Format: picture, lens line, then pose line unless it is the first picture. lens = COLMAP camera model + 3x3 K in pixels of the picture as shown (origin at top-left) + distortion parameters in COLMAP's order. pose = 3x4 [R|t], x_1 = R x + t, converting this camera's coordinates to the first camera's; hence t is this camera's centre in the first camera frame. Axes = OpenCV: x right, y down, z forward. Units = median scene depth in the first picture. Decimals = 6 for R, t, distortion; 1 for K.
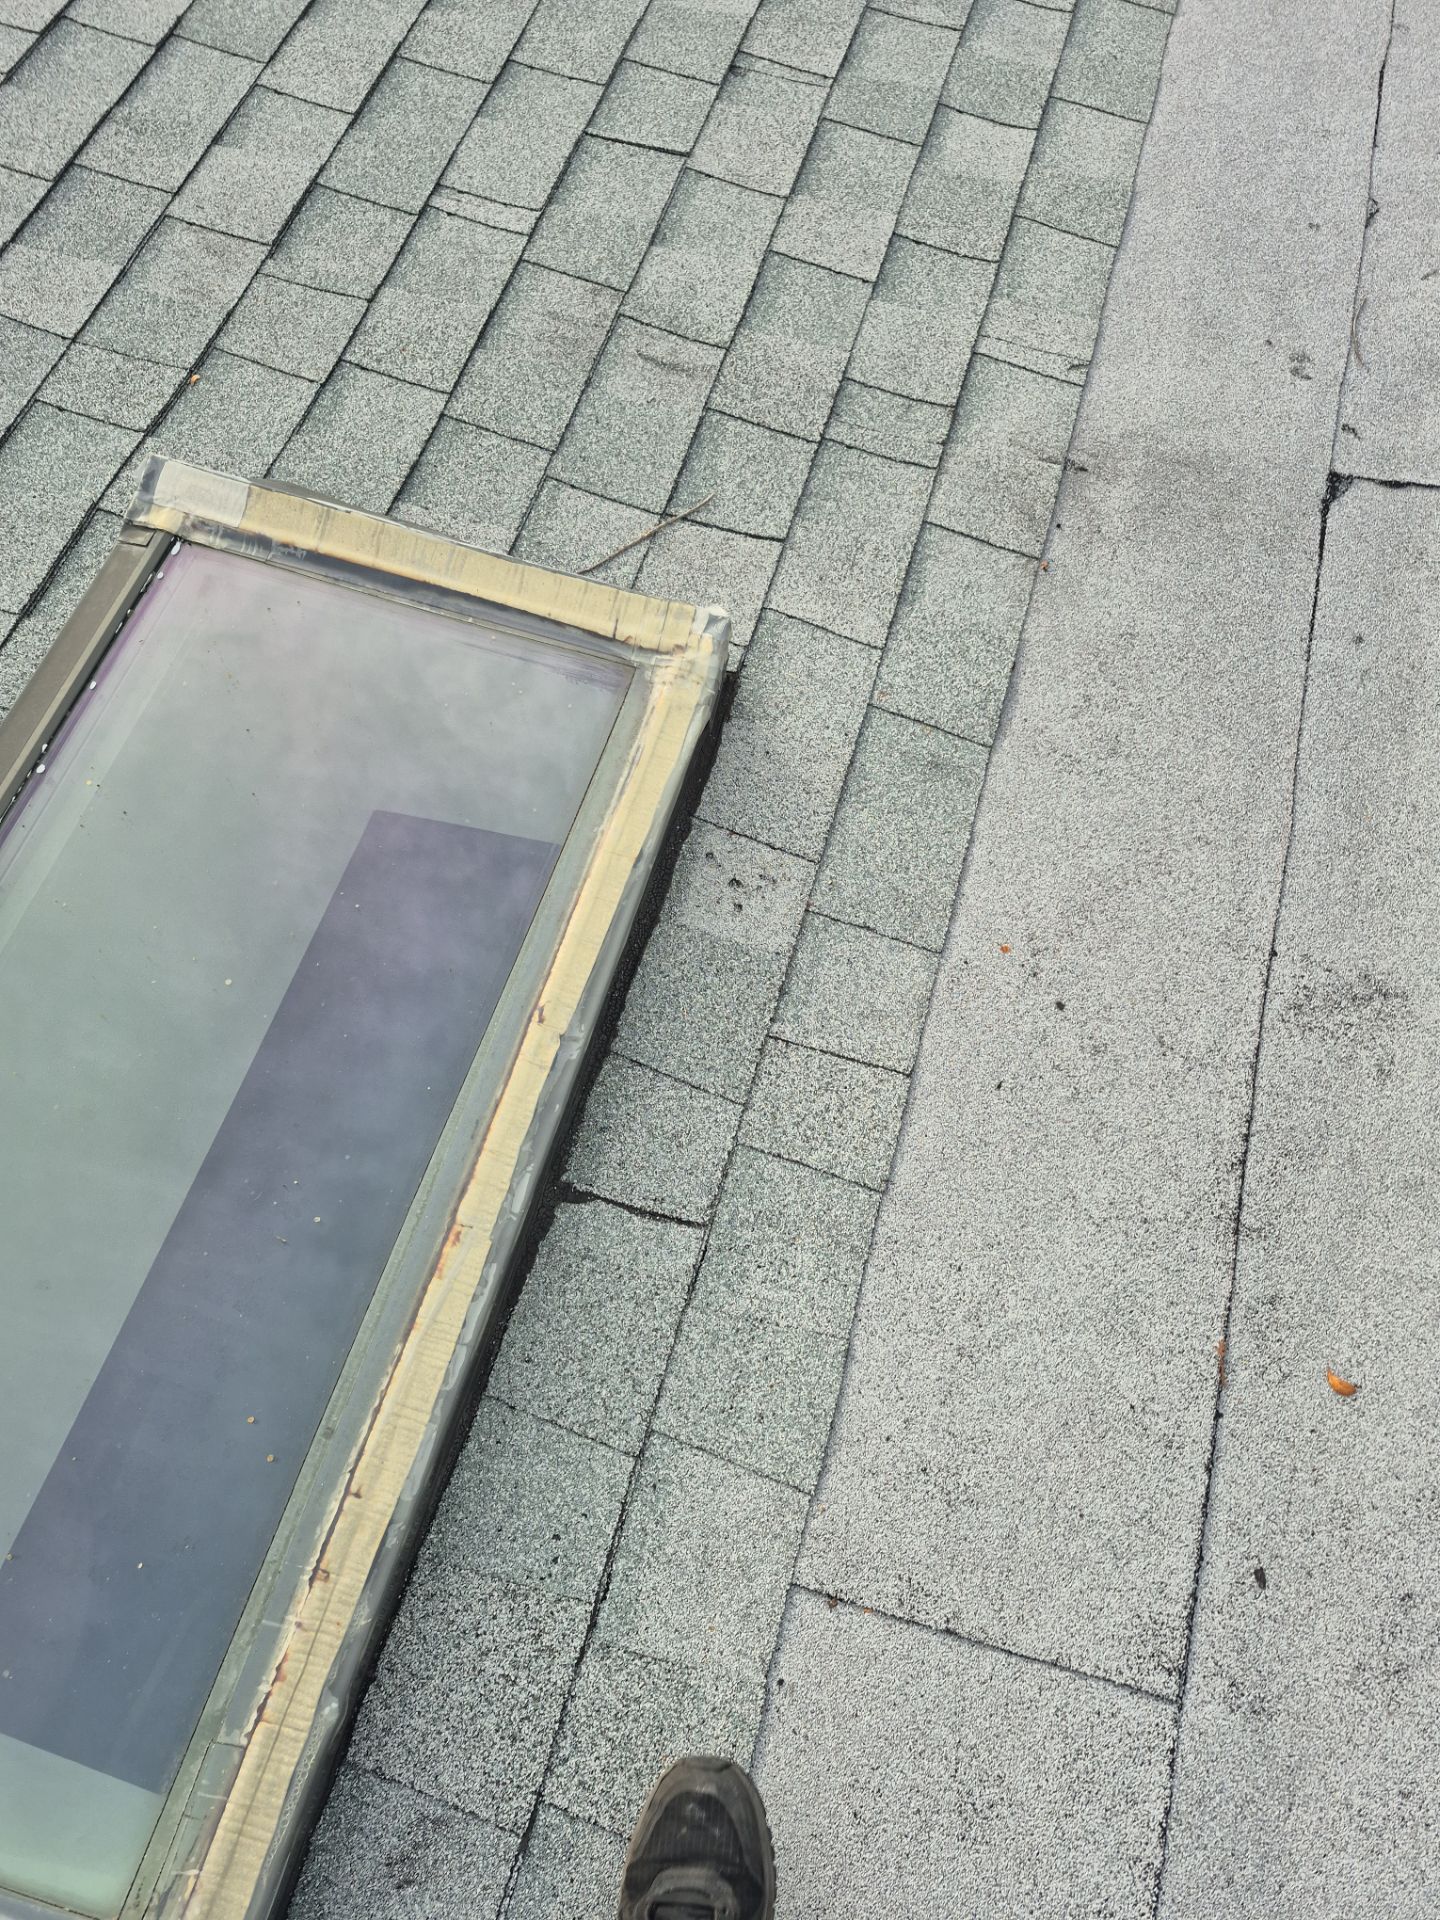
lens RADIAL K [[1332.1, 0, 746.1], [0, 1332.1, 930.7], [0, 0, 1]] dist [0.043949, -0.032730]
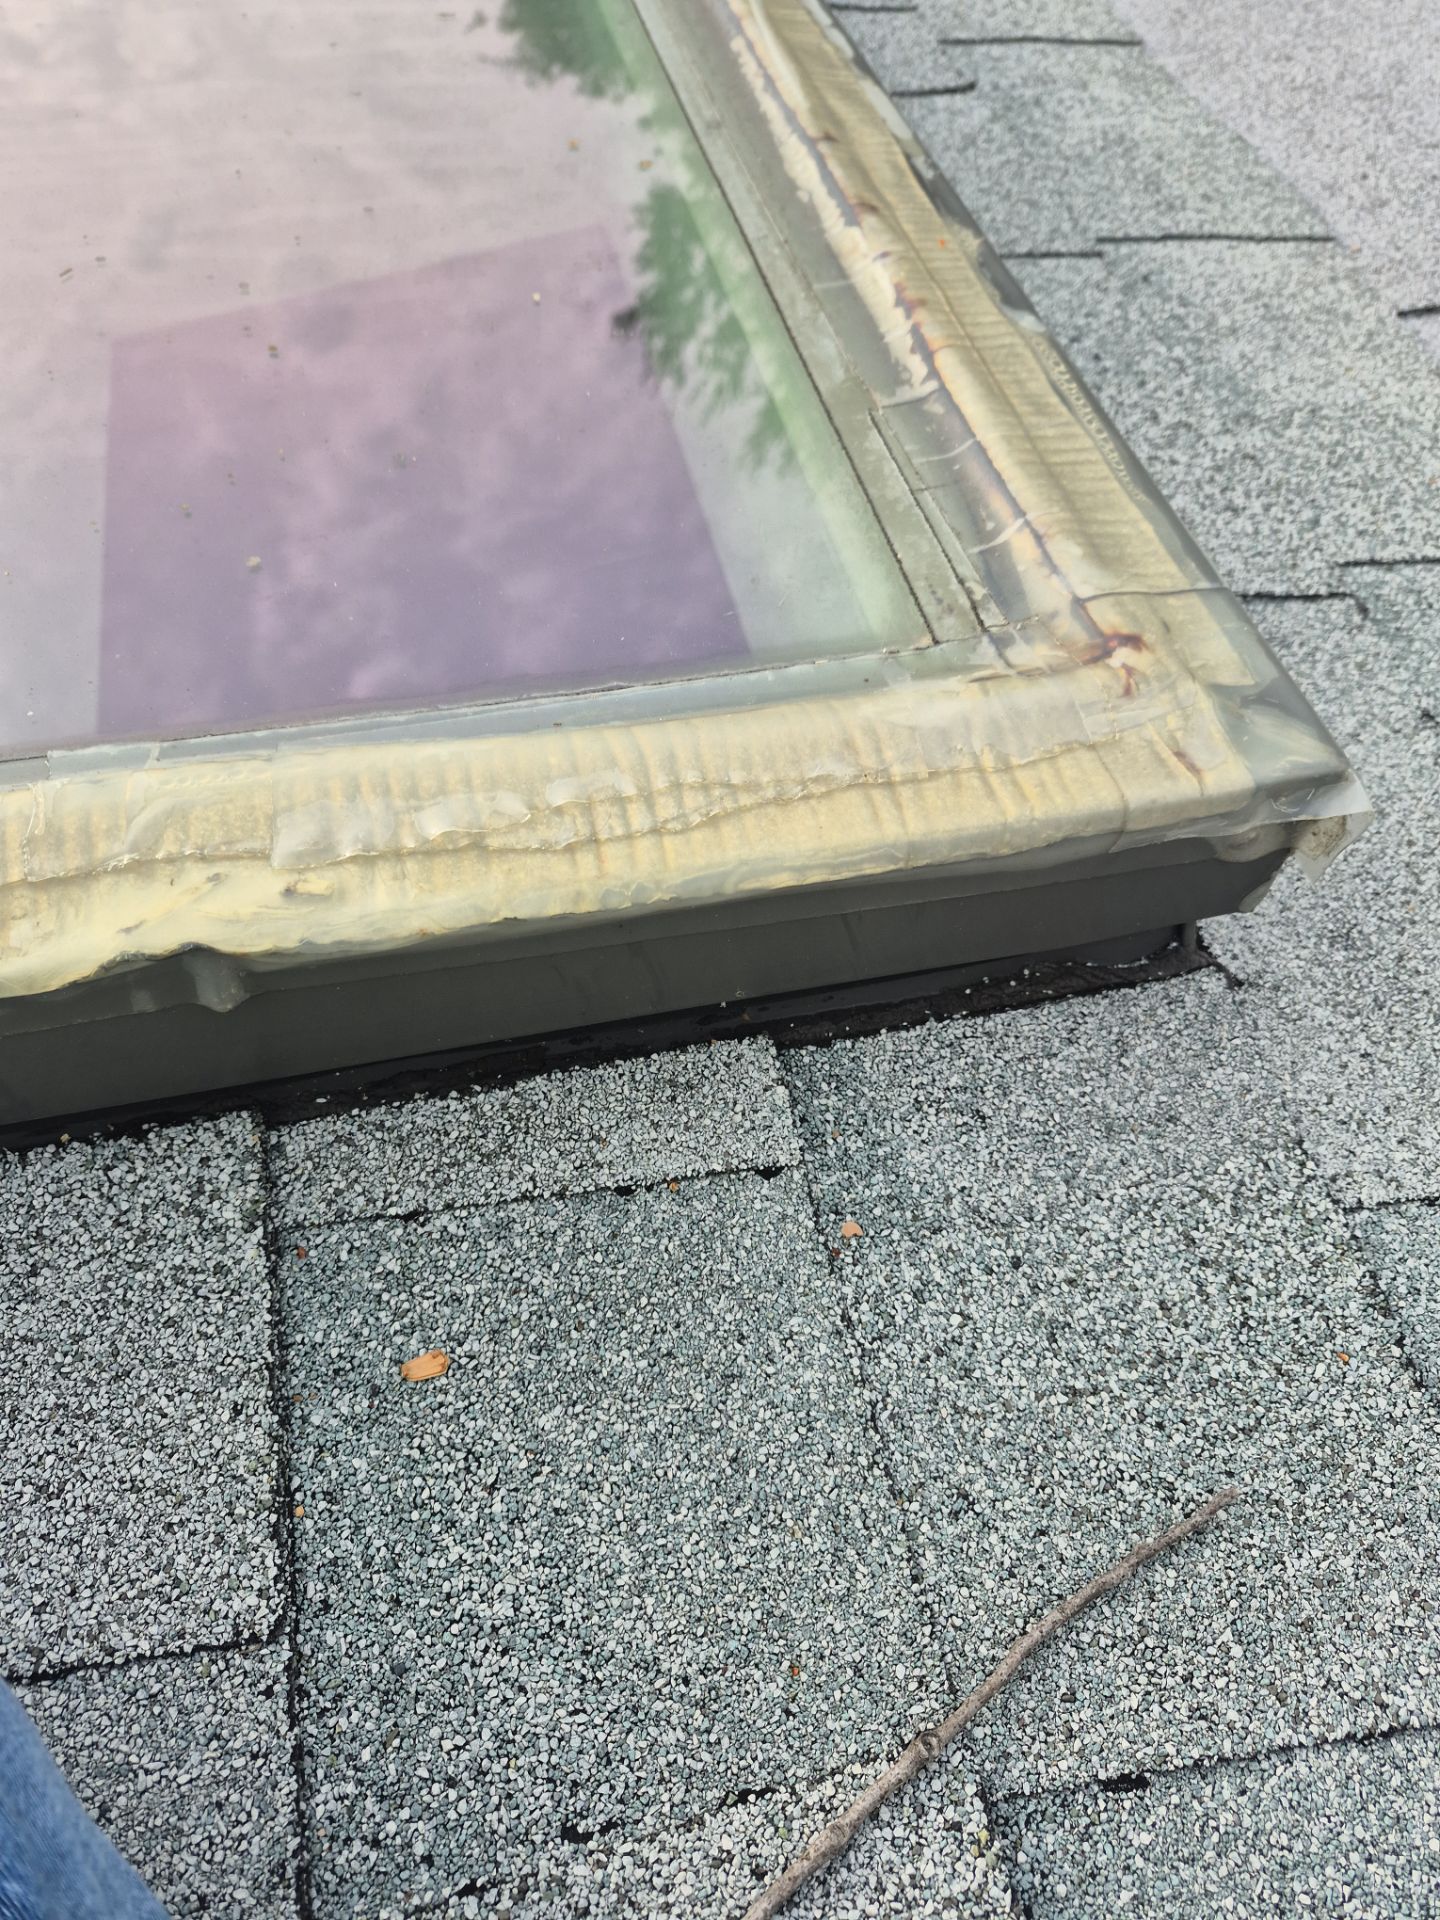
lens RADIAL K [[1344.7, 0, 768.4], [0, 1344.7, 946.0], [0, 0, 1]] dist [0.066776, -0.067524]
pose [[0.870060, -0.396266, 0.293204, -0.378636], [0.436984, 0.895277, -0.086747, 0.475754], [-0.228124, 0.203600, 0.952106, 0.350121]]
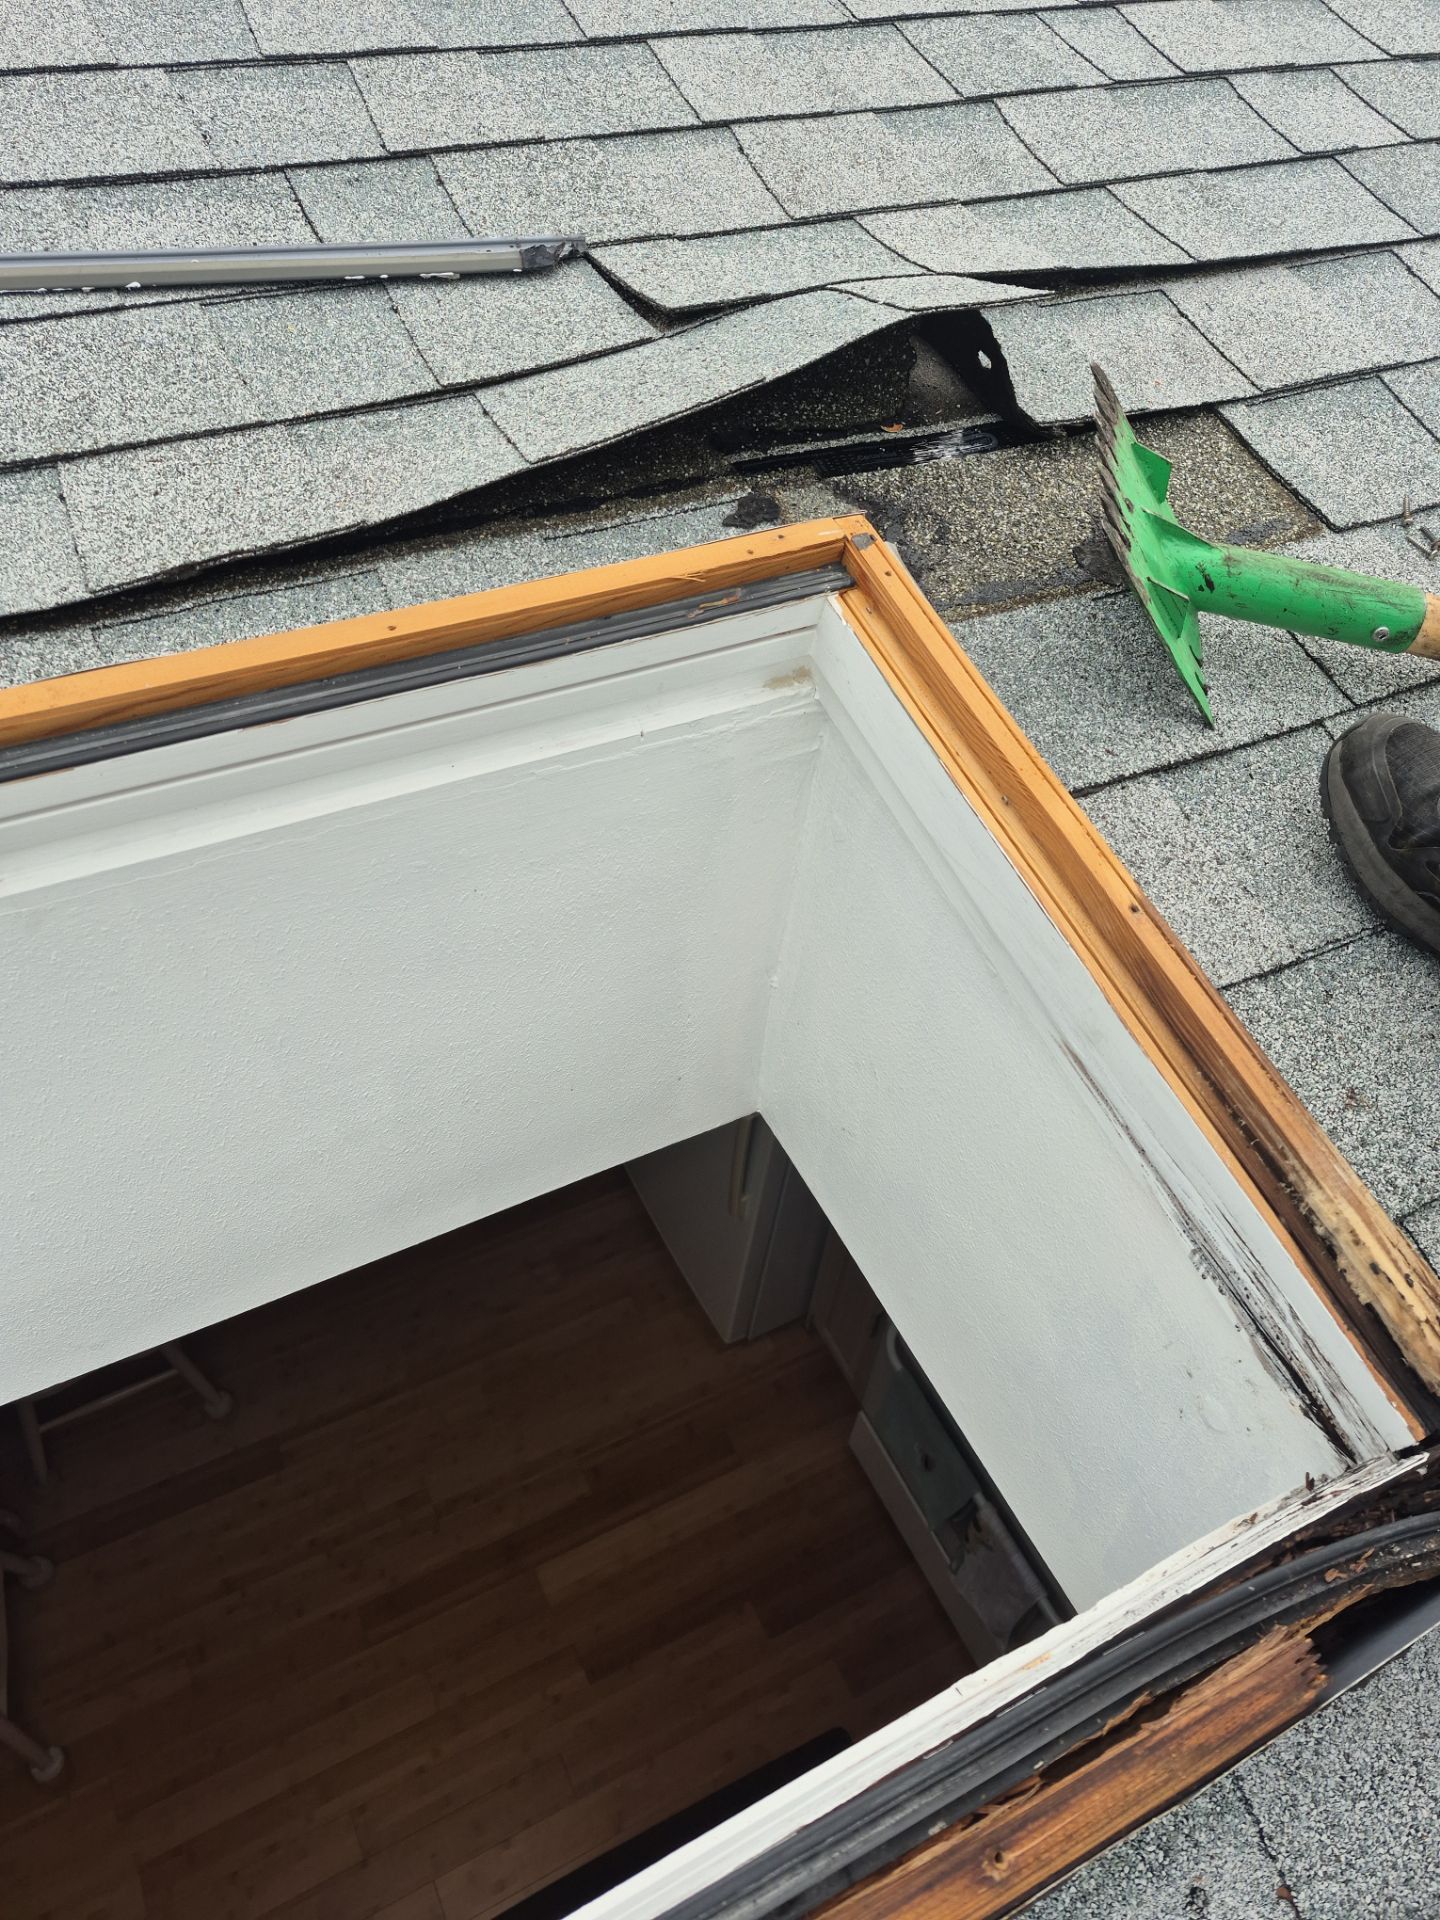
lens RADIAL K [[1344.7, 0, 721.3], [0, 1344.7, 950.9], [0, 0, 1]] dist [0.066776, -0.067524]
pose [[0.672700, 0.645337, -0.361960, -0.131314], [-0.711396, 0.698607, -0.076582, -0.103671], [0.203447, 0.309013, 0.929043, 0.468845]]
